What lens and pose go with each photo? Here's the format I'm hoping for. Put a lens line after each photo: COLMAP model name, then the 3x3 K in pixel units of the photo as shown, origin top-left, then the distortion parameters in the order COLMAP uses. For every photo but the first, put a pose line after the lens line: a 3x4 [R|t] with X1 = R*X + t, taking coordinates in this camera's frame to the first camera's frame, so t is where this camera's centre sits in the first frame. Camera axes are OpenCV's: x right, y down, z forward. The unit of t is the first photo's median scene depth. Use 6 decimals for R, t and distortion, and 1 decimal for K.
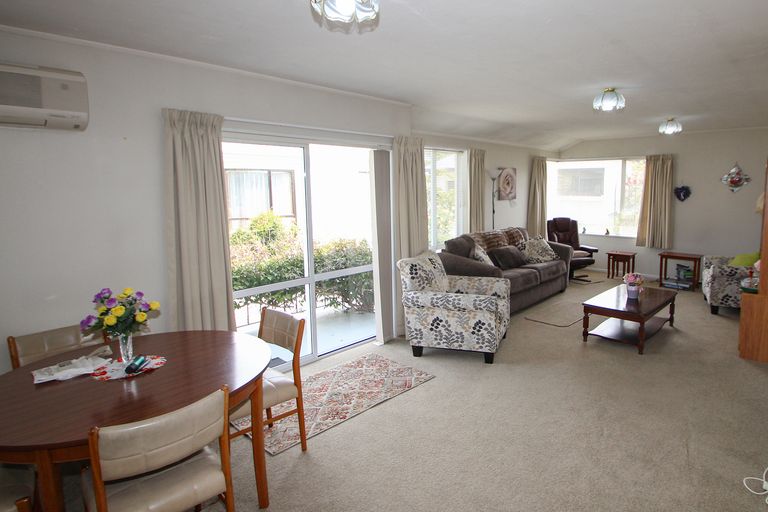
lens RADIAL K [[428.9, 0, 470.0], [0, 428.9, 255.5], [0, 0, 1]] dist [0.002771, 0.022206]
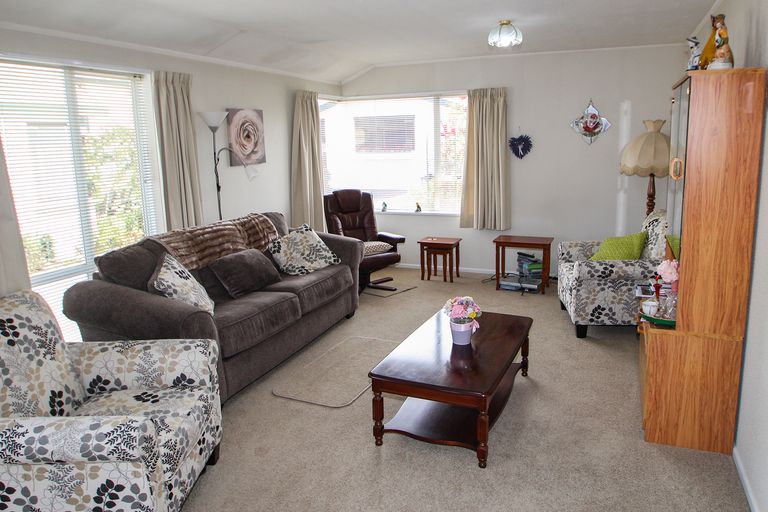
lens RADIAL K [[502.8, 0, 384.0], [0, 502.8, 256.0], [0, 0, 1]] dist [-0.004922, 0.000610]
pose [[0.973071, -0.071614, 0.219097, 0.116037], [0.057584, 0.995899, 0.069773, -0.047292], [-0.223195, -0.055278, 0.973205, 0.313238]]
